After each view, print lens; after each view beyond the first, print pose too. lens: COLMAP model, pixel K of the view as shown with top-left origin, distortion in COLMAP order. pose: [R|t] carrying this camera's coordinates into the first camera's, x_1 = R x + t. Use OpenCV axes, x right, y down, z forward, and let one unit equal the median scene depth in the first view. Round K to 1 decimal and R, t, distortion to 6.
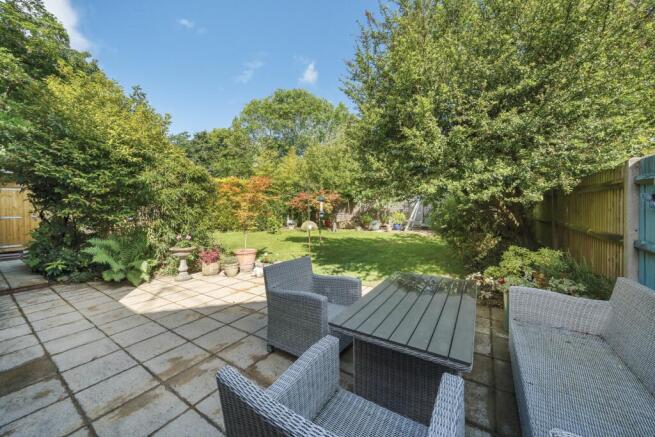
lens RADIAL K [[240.3, 0, 327.5], [0, 240.3, 218.5], [0, 0, 1]] dist [-0.000433, -0.000034]
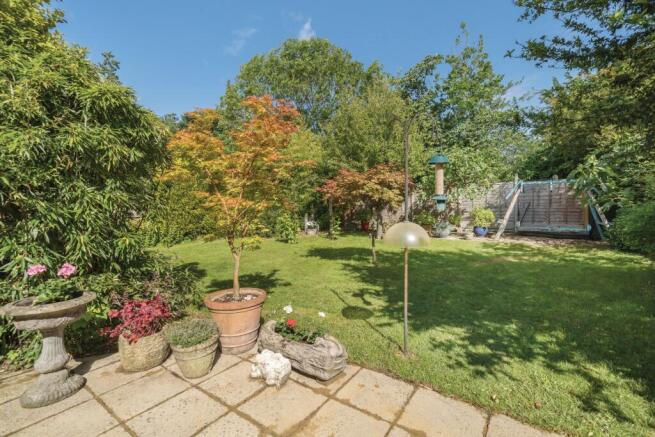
lens RADIAL K [[283.0, 0, 327.5], [0, 283.0, 218.5], [0, 0, 1]] dist [0.021707, 0.000074]
pose [[0.998889, -0.001952, -0.047079, -0.080461], [0.001786, 0.999992, -0.003580, 0.002775], [0.047086, 0.003492, 0.998885, 0.257645]]
